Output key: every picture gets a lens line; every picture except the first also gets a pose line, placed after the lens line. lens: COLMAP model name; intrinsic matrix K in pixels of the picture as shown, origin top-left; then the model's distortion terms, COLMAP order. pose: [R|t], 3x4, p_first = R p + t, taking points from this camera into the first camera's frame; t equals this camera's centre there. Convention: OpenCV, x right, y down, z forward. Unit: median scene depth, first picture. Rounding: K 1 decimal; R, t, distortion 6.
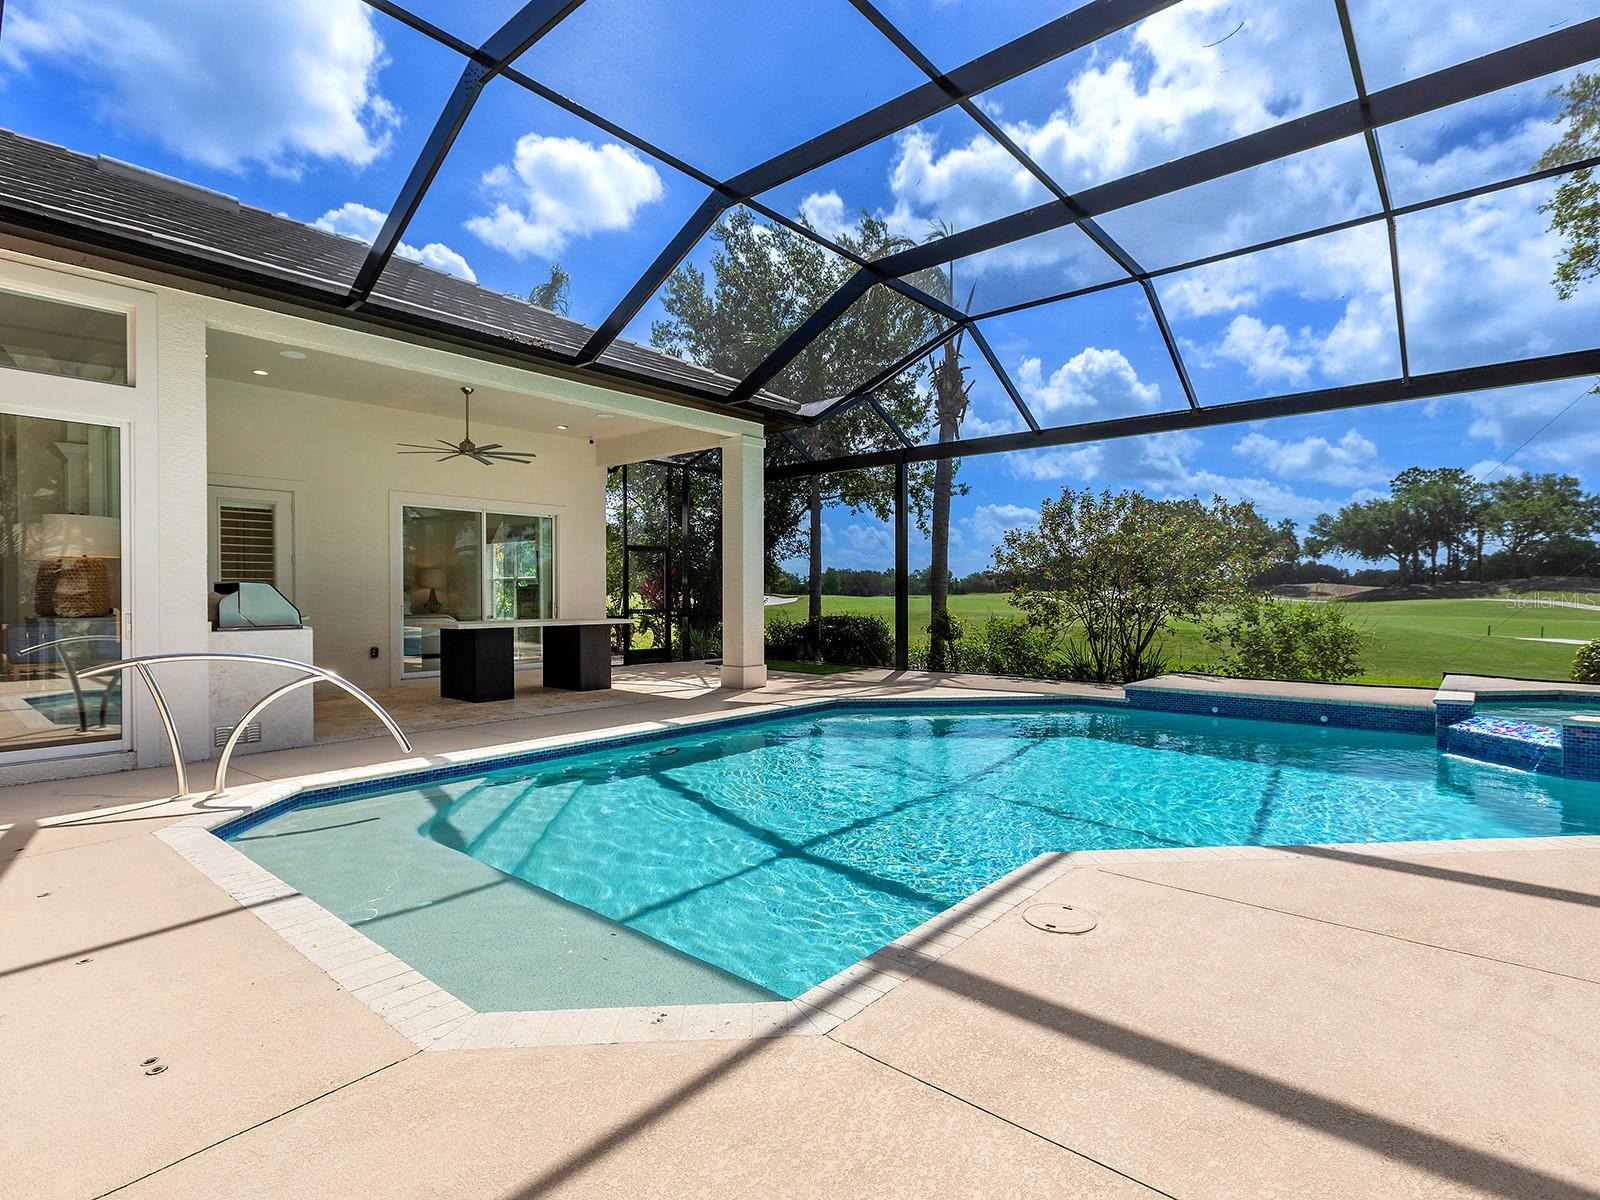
lens RADIAL K [[803.3, 0, 835.2], [0, 803.3, 598.8], [0, 0, 1]] dist [0.009508, 0.000176]
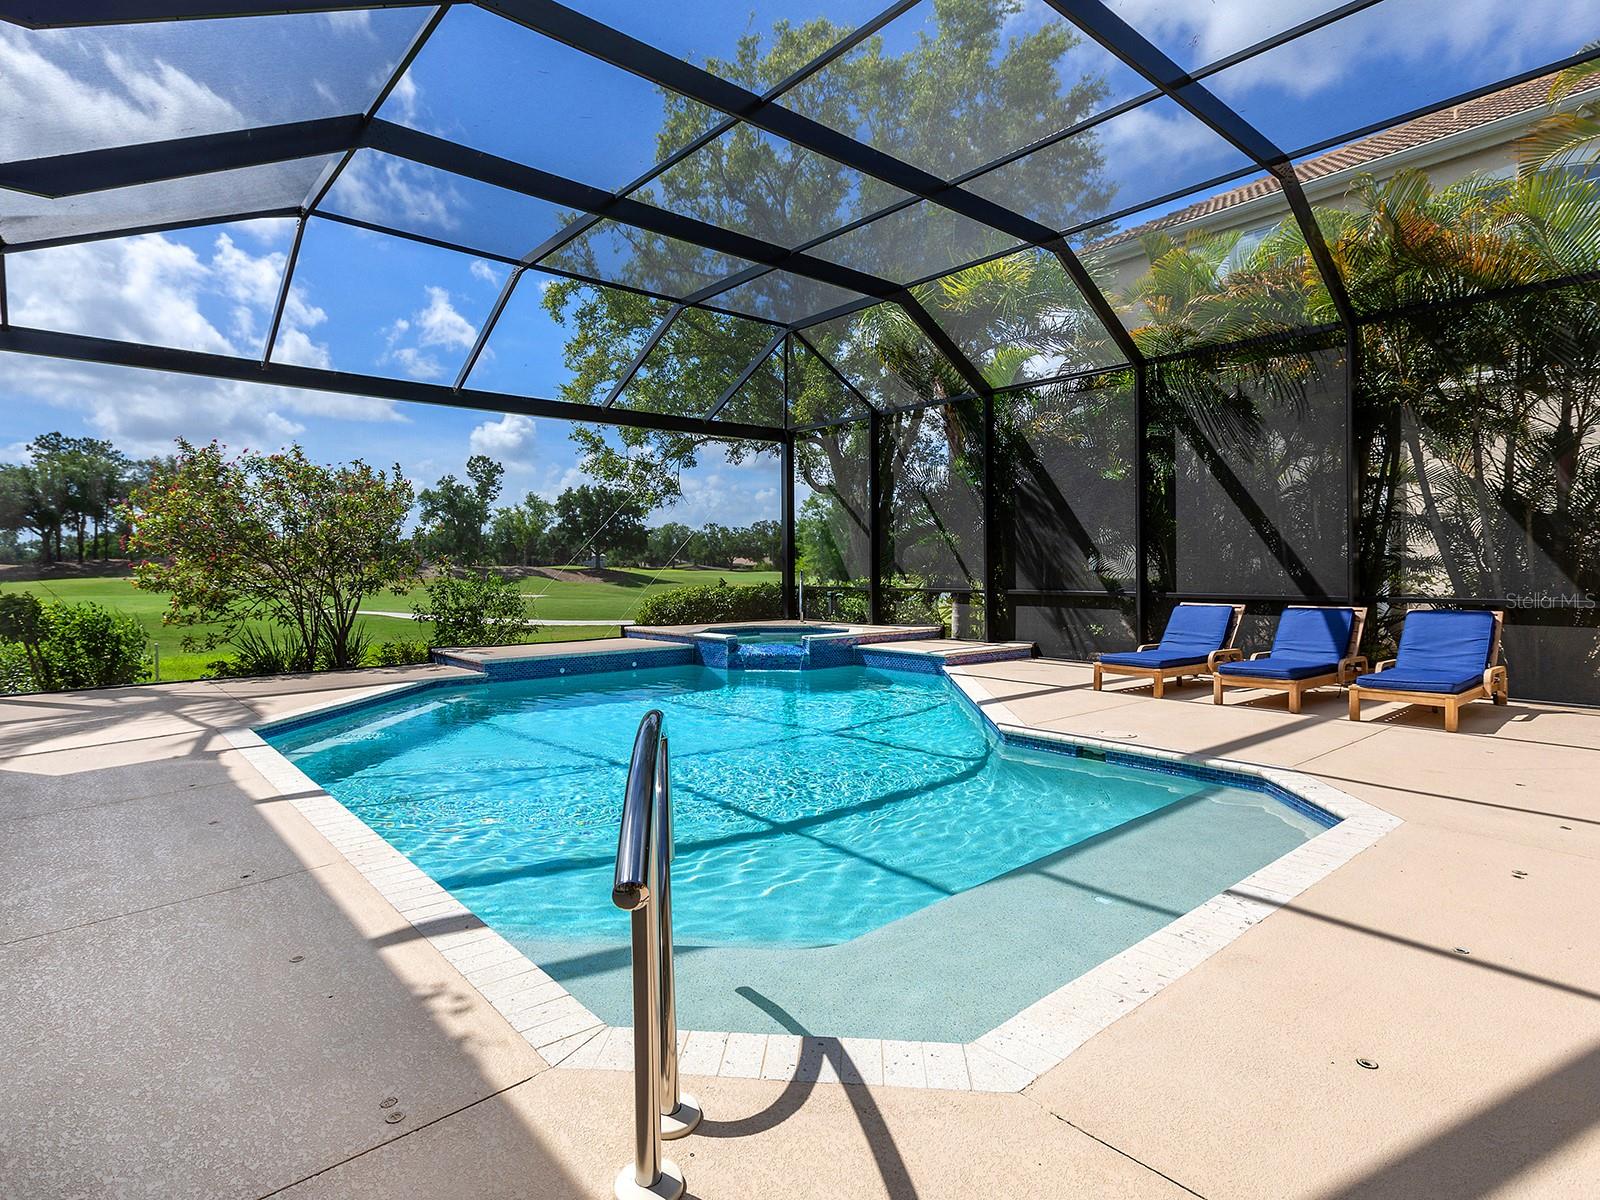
lens RADIAL K [[813.6, 0, 797.4], [0, 813.6, 586.2], [0, 0, 1]] dist [0.002824, -0.000322]
pose [[0.183840, -0.021591, 0.982719, -1.557292], [0.011382, 0.999738, 0.019836, 0.001862], [-0.982890, 0.007538, 0.184038, 1.237800]]
